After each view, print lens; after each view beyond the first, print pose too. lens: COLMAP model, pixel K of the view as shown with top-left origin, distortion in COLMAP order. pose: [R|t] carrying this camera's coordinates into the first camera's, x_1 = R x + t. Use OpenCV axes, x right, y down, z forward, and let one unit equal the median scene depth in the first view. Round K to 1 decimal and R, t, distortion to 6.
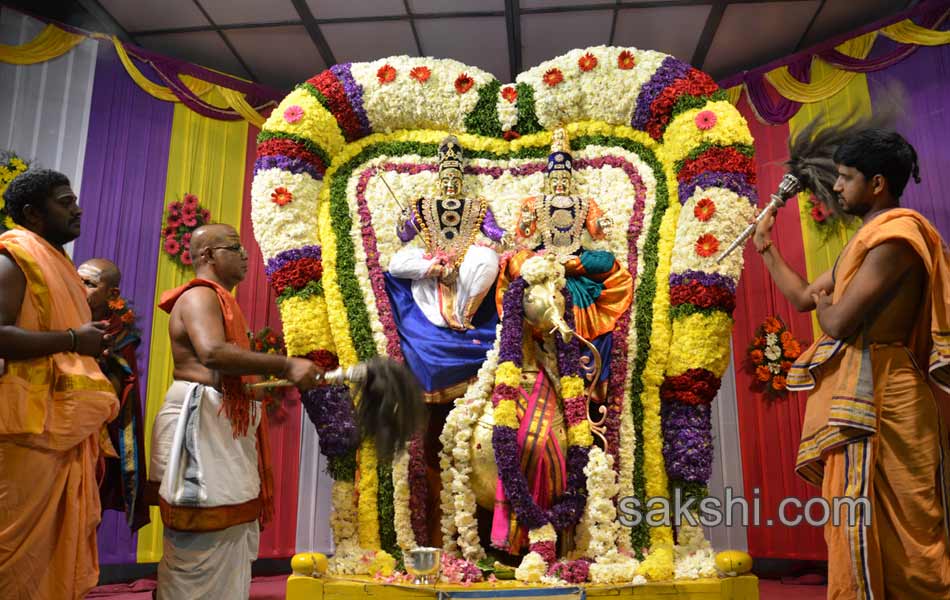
lens RADIAL K [[766.3, 0, 474.4], [0, 766.3, 332.6], [0, 0, 1]] dist [-0.164050, -0.005584]
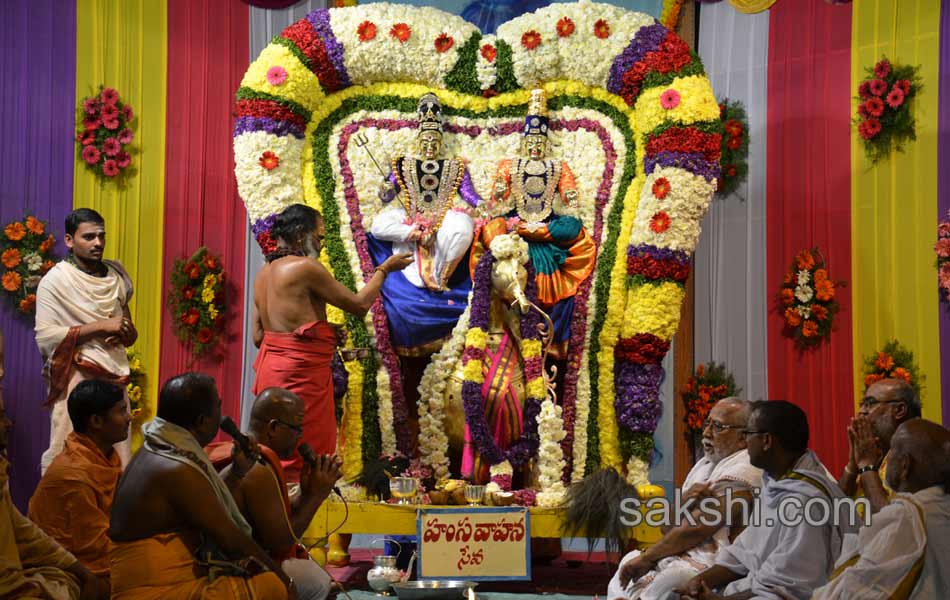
lens RADIAL K [[1818.9, 0, 472.3], [0, 1818.9, 374.0], [0, 0, 1]] dist [0.024817, -0.271835]
pose [[0.999886, 0.015103, 0.000685, 0.030669], [-0.015045, 0.989546, 0.143434, -0.251329], [0.001488, -0.143428, 0.989660, -1.542610]]
